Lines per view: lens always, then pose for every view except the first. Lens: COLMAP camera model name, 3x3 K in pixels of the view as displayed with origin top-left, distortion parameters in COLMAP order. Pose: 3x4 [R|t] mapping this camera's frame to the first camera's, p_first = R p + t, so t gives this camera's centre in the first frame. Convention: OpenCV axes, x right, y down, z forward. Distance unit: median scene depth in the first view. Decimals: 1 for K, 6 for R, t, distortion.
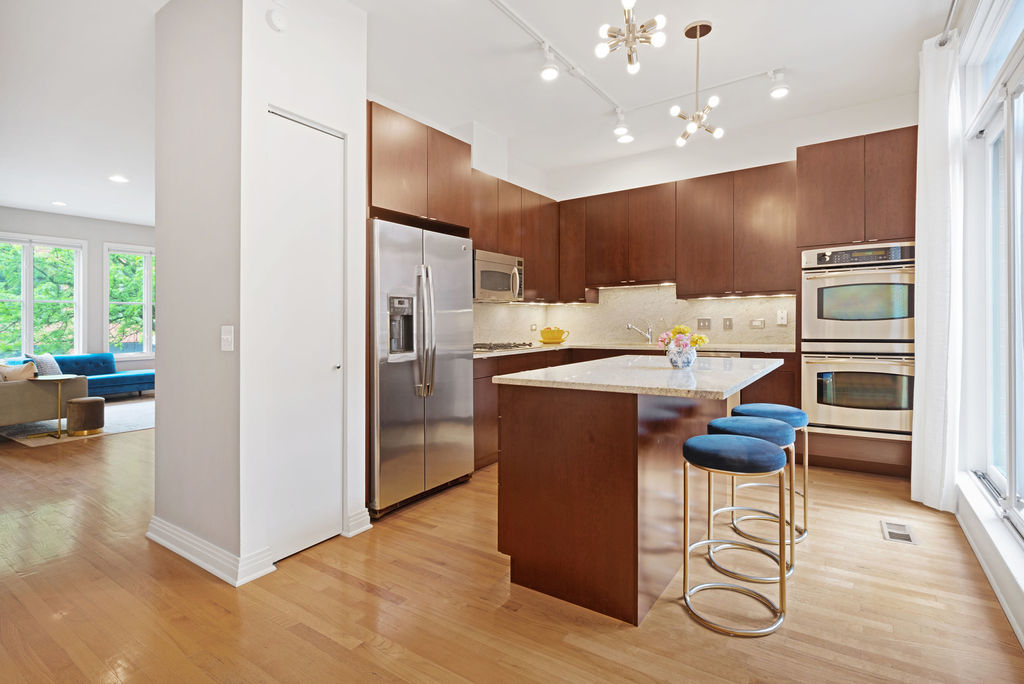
lens RADIAL K [[499.1, 0, 508.5], [0, 499.1, 329.3], [0, 0, 1]] dist [0.000456, -0.000016]
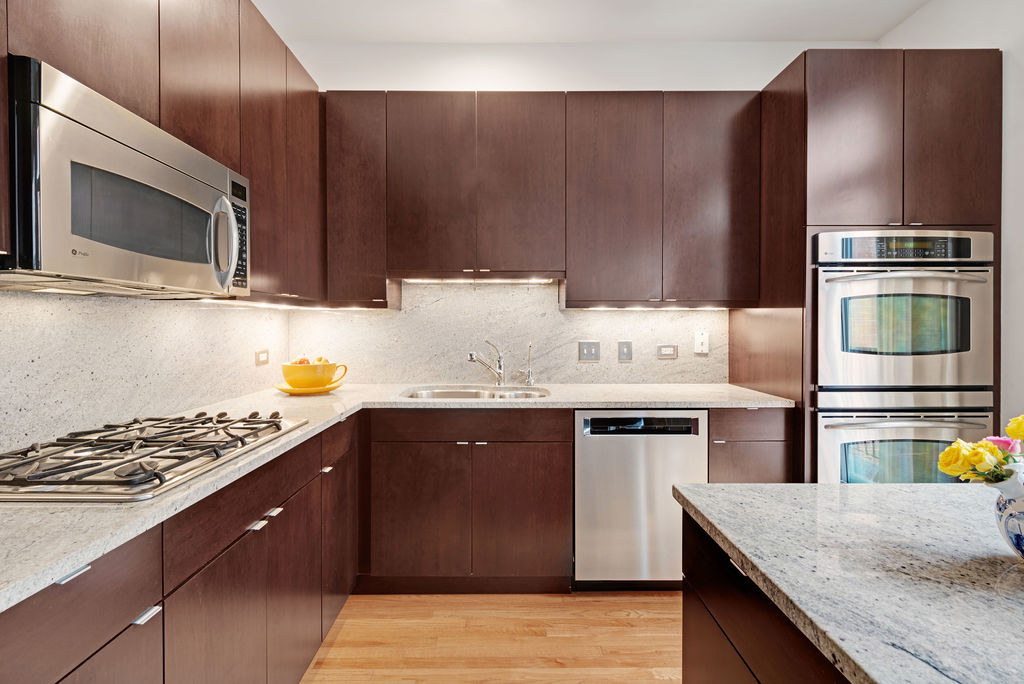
lens RADIAL K [[465.1, 0, 506.5], [0, 465.1, 338.1], [0, 0, 1]] dist [0.013627, -0.000023]
pose [[0.825792, 0.001884, 0.563972, -0.007797], [-0.005383, 0.999975, 0.004541, -0.029581], [-0.563949, -0.006785, 0.825782, 0.620927]]
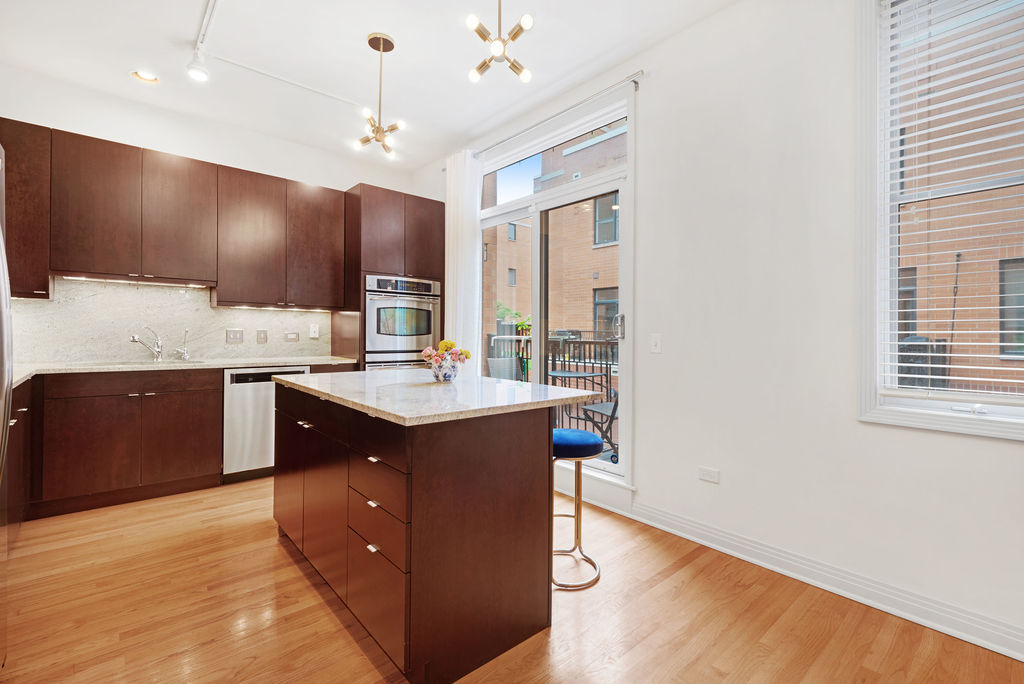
lens RADIAL K [[453.8, 0, 513.9], [0, 453.8, 336.3], [0, 0, 1]] dist [0.010815, -0.008137]
pose [[0.244093, 0.013004, 0.969665, -0.284222], [-0.004955, 0.999914, -0.012162, -0.002839], [-0.969739, -0.001836, 0.244137, 0.337066]]
